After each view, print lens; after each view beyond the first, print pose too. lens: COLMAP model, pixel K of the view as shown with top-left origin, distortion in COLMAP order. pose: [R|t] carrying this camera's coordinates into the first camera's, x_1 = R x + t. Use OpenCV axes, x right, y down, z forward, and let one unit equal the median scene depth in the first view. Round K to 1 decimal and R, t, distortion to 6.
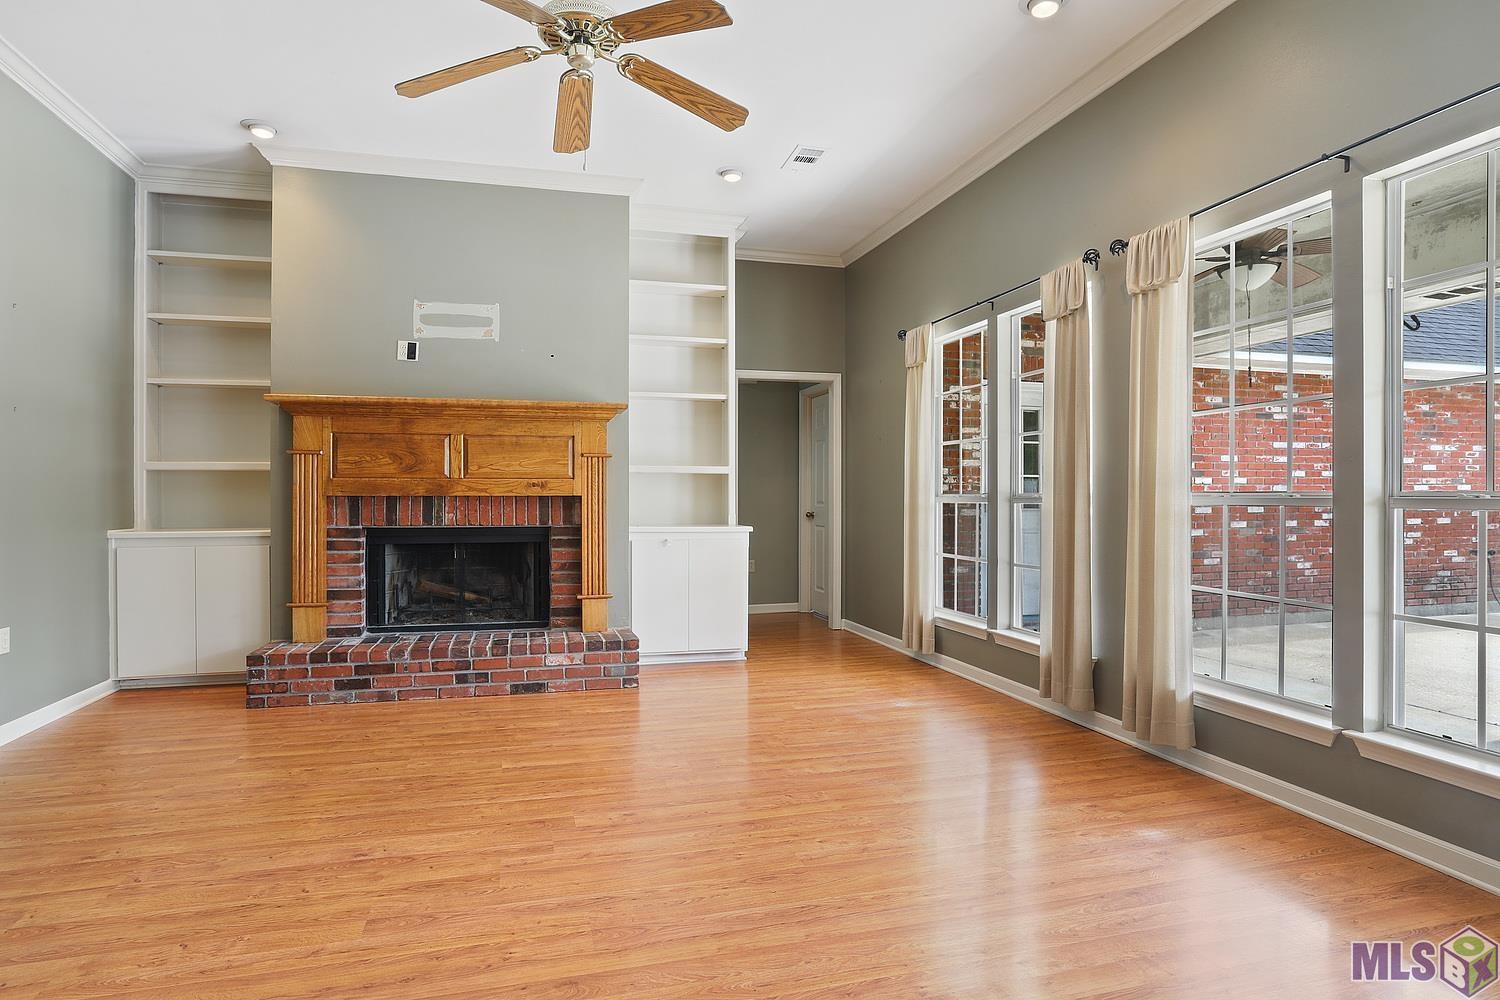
lens RADIAL K [[805.1, 0, 750.0], [0, 805.1, 500.0], [0, 0, 1]] dist [-0.053810, -0.000028]
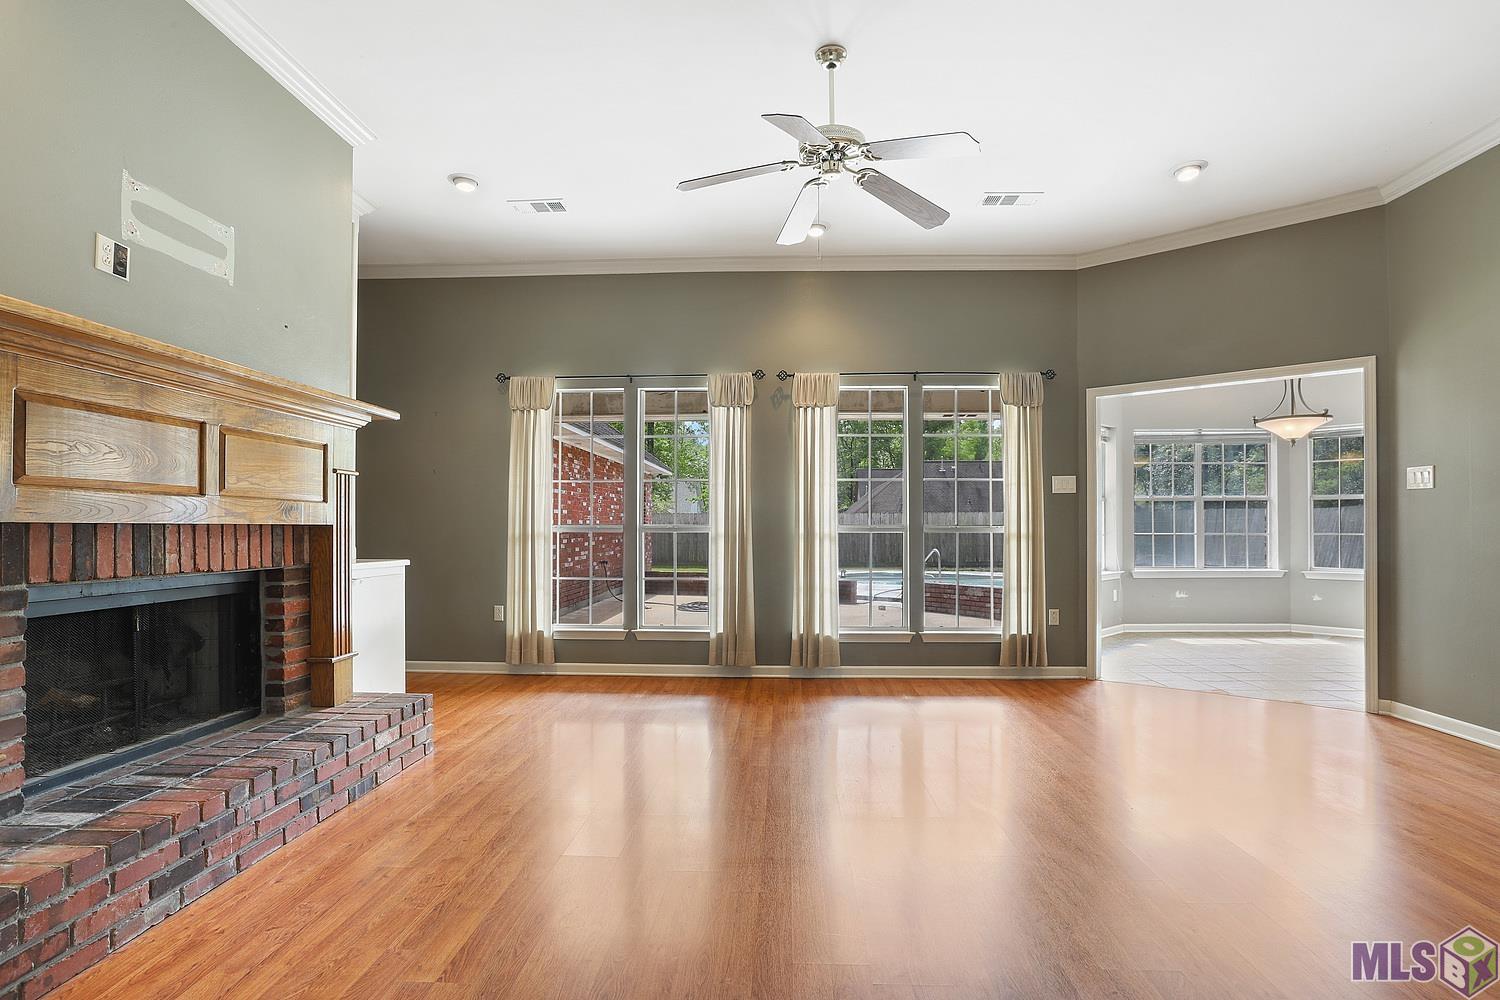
lens RADIAL K [[749.4, 0, 749.5], [0, 749.4, 509.2], [0, 0, 1]] dist [-0.001104, 0.000200]
pose [[0.314624, 0.025202, 0.948882, -0.765950], [0.001422, 0.999634, -0.027021, -0.000281], [-0.949215, 0.009850, 0.314473, 0.418215]]
